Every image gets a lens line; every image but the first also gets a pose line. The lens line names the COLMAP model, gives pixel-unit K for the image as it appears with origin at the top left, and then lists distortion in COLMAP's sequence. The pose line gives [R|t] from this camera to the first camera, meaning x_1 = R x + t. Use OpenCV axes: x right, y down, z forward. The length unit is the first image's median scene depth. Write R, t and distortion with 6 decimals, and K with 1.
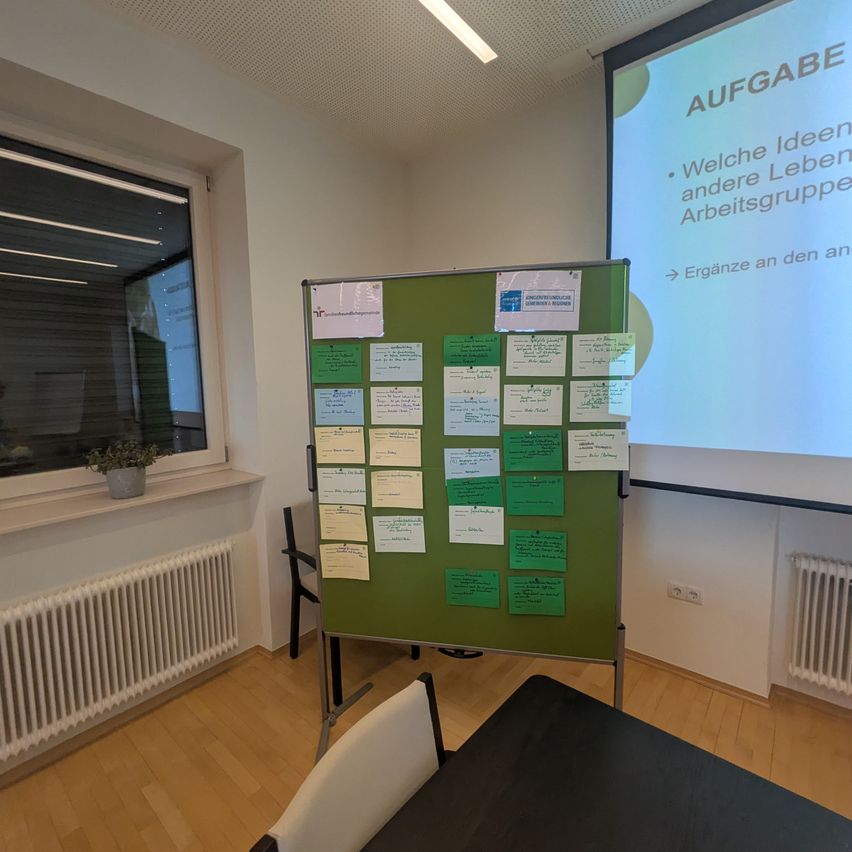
lens RADIAL K [[432.1, 0, 430.6], [0, 432.1, 431.1], [0, 0, 1]] dist [0.001292, 0.000588]
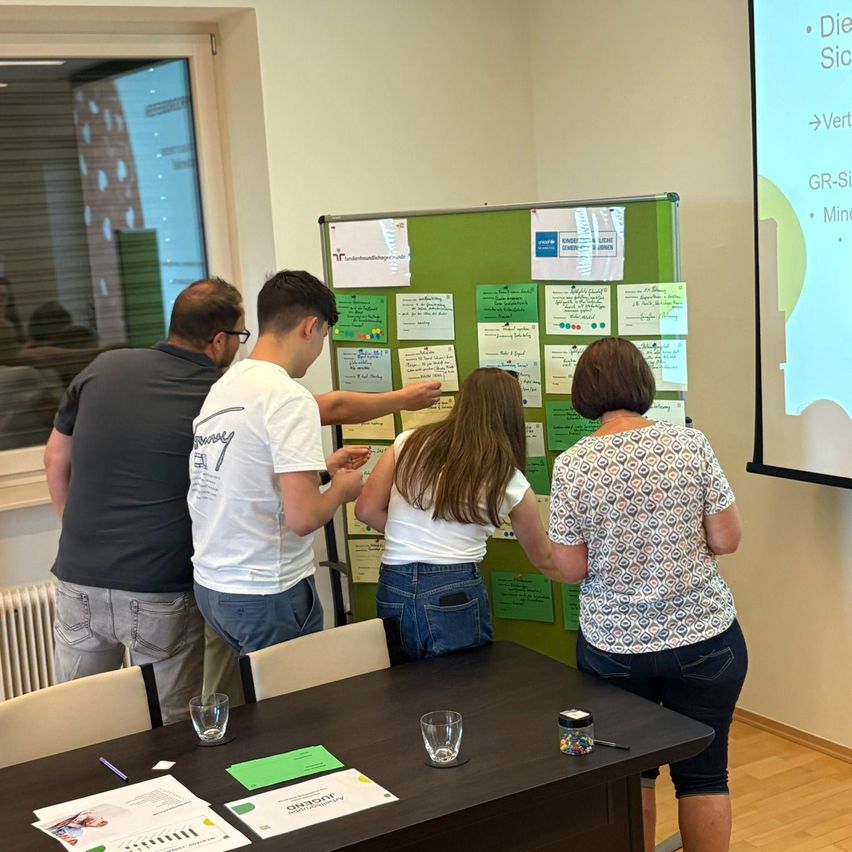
lens RADIAL K [[1433.1, 0, 425.4], [0, 1433.1, 425.7], [0, 0, 1]] dist [0.046934, 0.000000]
pose [[0.943878, 0.004091, -0.330270, 0.844089], [0.016062, 0.998172, 0.058268, -0.115233], [0.329904, -0.060303, 0.942086, -1.619431]]
